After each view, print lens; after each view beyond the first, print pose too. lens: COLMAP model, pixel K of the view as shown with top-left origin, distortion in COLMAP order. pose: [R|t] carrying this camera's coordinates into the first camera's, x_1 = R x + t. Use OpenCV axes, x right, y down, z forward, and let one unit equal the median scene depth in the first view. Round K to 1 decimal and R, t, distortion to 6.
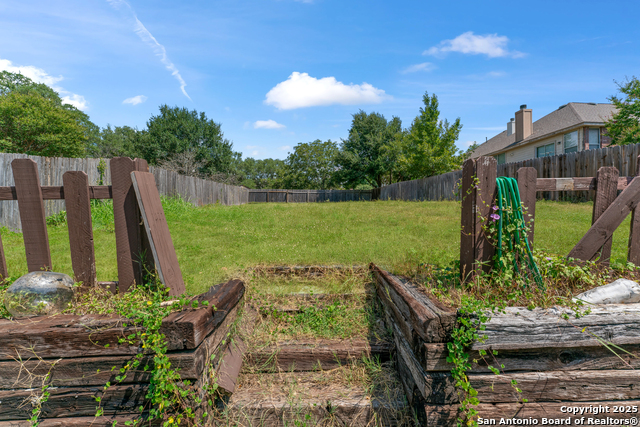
lens RADIAL K [[255.5, 0, 317.8], [0, 255.5, 213.5], [0, 0, 1]] dist [0.001888, -0.000841]
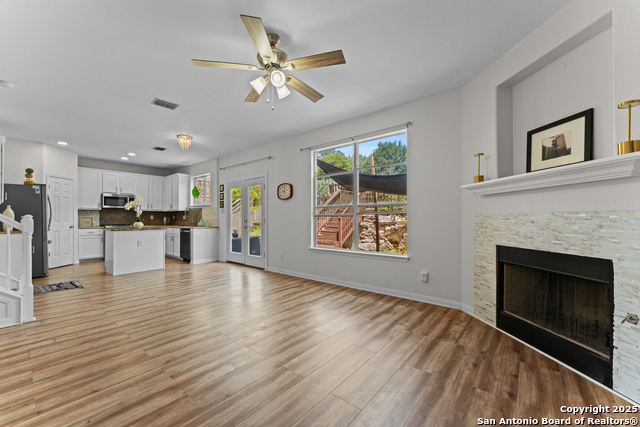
lens RADIAL K [[255.5, 0, 323.3], [0, 255.5, 220.6], [0, 0, 1]] dist [0.001888, -0.000841]
pose [[0.731958, 0.007980, -0.681303, 0.361512], [0.005723, 0.999824, 0.017860, 0.106577], [0.681325, -0.016972, 0.731784, -0.636459]]
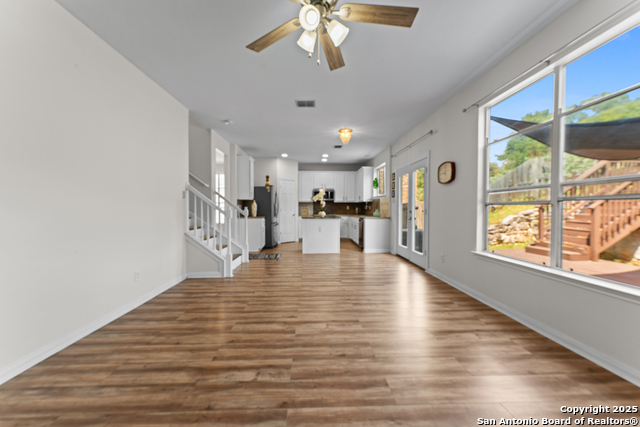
lens RADIAL K [[255.5, 0, 318.5], [0, 255.5, 212.6], [0, 0, 1]] dist [0.001888, -0.000841]
pose [[-0.028332, 0.016108, -0.999469, 0.353491], [0.009860, 0.999826, 0.015834, 0.108035], [0.999550, -0.009406, -0.028485, -0.557760]]
